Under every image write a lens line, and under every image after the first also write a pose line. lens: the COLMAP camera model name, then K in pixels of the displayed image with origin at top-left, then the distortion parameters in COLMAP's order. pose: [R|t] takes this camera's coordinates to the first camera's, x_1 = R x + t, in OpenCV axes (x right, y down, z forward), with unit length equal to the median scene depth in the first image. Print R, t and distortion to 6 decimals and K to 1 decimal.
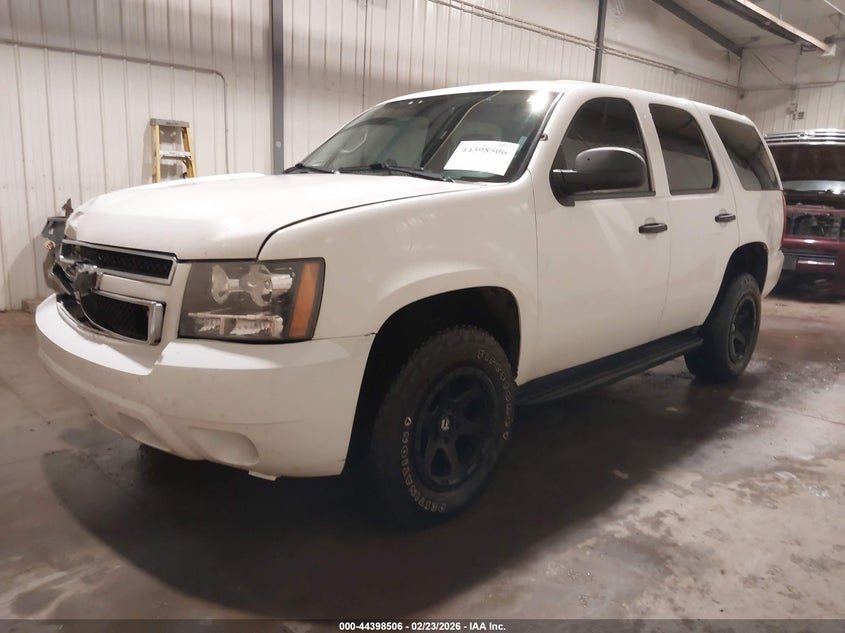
lens RADIAL K [[704.4, 0, 422.5], [0, 704.4, 316.5], [0, 0, 1]] dist [0.001570, 0.001518]
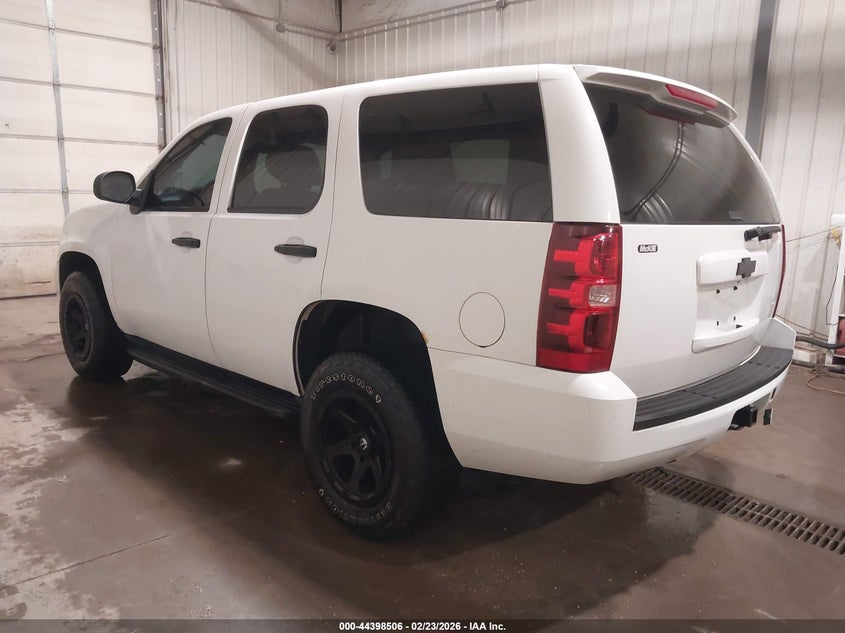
lens RADIAL K [[704.4, 0, 422.5], [0, 704.4, 316.5], [0, 0, 1]] dist [0.001570, 0.001518]
pose [[-0.040664, 0.142482, -0.988962, 1.523068], [-0.218904, 0.964464, 0.147953, -0.282982], [0.974899, 0.222504, -0.008029, 1.554541]]
